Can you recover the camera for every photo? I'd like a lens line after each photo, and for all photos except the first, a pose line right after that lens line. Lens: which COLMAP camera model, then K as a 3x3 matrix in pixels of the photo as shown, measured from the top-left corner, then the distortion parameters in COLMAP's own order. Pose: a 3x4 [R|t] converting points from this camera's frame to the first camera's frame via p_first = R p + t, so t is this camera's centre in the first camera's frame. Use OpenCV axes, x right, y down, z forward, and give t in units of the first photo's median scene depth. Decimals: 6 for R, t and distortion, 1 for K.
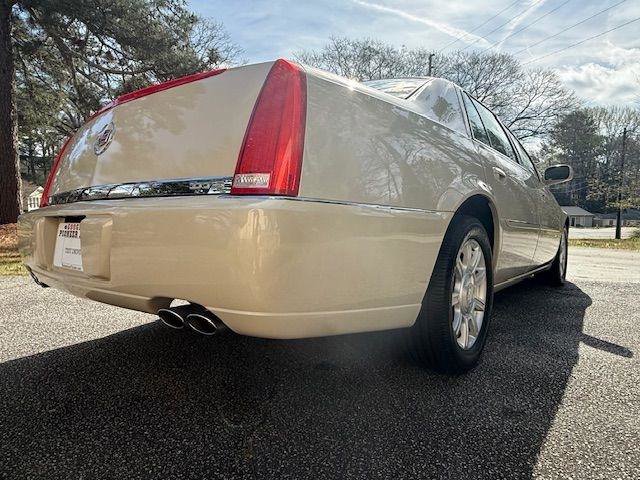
lens RADIAL K [[388.6, 0, 318.5], [0, 388.6, 237.2], [0, 0, 1]] dist [-0.002137, 0.000016]
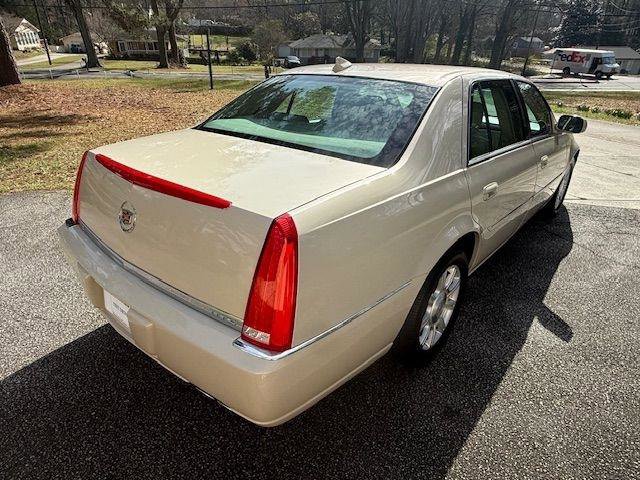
lens RADIAL K [[388.6, 0, 318.5], [0, 388.6, 237.2], [0, 0, 1]] dist [-0.002137, 0.000016]
pose [[0.999332, 0.020403, -0.030314, 0.063316], [-0.007665, 0.928182, 0.372047, -0.778727], [0.035728, -0.371566, 0.927719, -0.096202]]
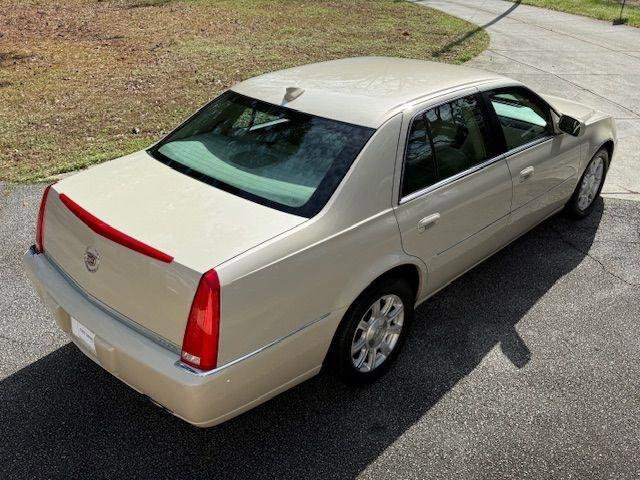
lens RADIAL K [[580.1, 0, 320.0], [0, 580.1, 240.0], [0, 0, 1]] dist [0.117151, -0.219456]
pose [[0.996558, 0.026849, -0.078429, 0.516616], [0.009008, 0.905422, 0.424416, -1.471801], [0.082406, -0.423662, 0.902064, -0.980203]]
